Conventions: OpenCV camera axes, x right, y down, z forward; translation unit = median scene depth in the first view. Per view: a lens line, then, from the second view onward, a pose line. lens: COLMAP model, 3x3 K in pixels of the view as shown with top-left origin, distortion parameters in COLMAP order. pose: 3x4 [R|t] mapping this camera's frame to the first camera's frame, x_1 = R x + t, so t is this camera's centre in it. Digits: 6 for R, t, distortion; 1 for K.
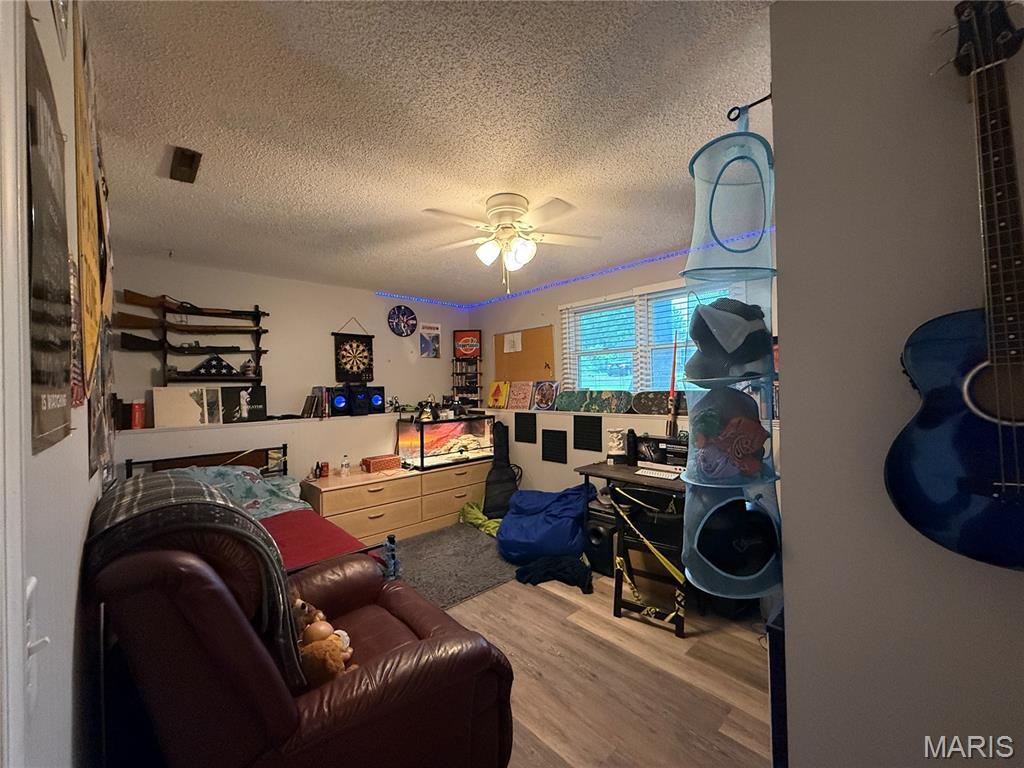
lens RADIAL K [[409.9, 0, 514.1], [0, 409.9, 381.5], [0, 0, 1]] dist [0.002591, 0.000316]
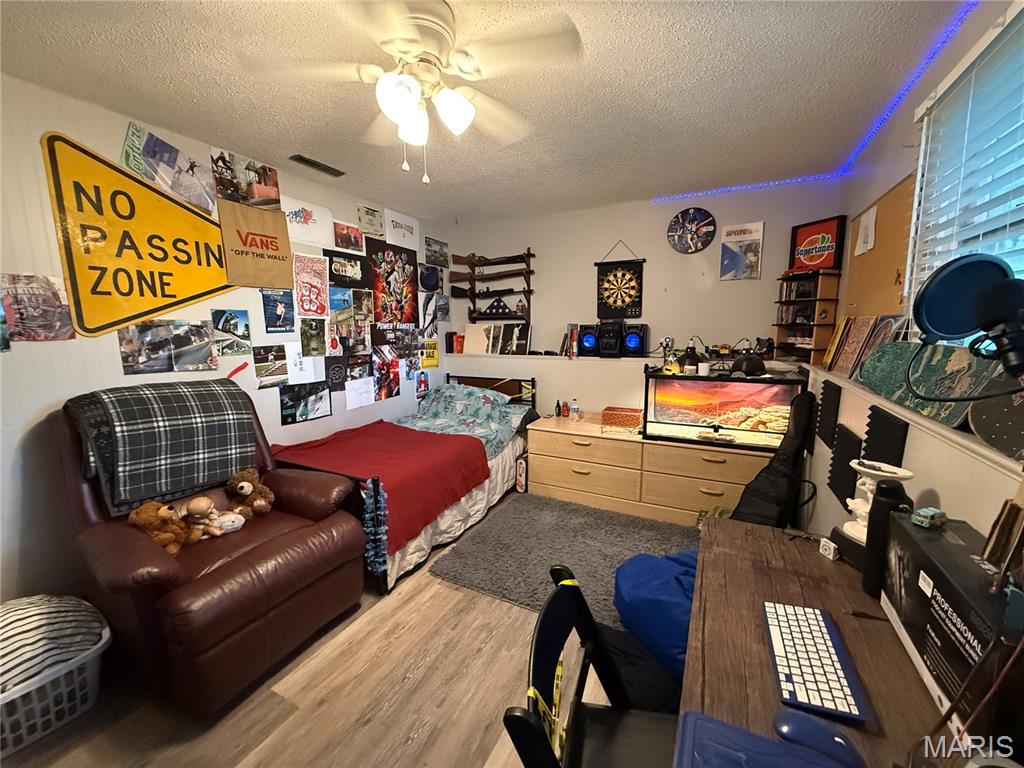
lens RADIAL K [[409.9, 0, 517.3], [0, 409.9, 385.8], [0, 0, 1]] dist [0.002591, 0.000316]
pose [[0.328184, 0.150336, -0.932574, 0.385578], [0.012957, 0.986445, 0.163579, -0.003310], [0.944525, -0.065767, 0.321787, 0.542925]]
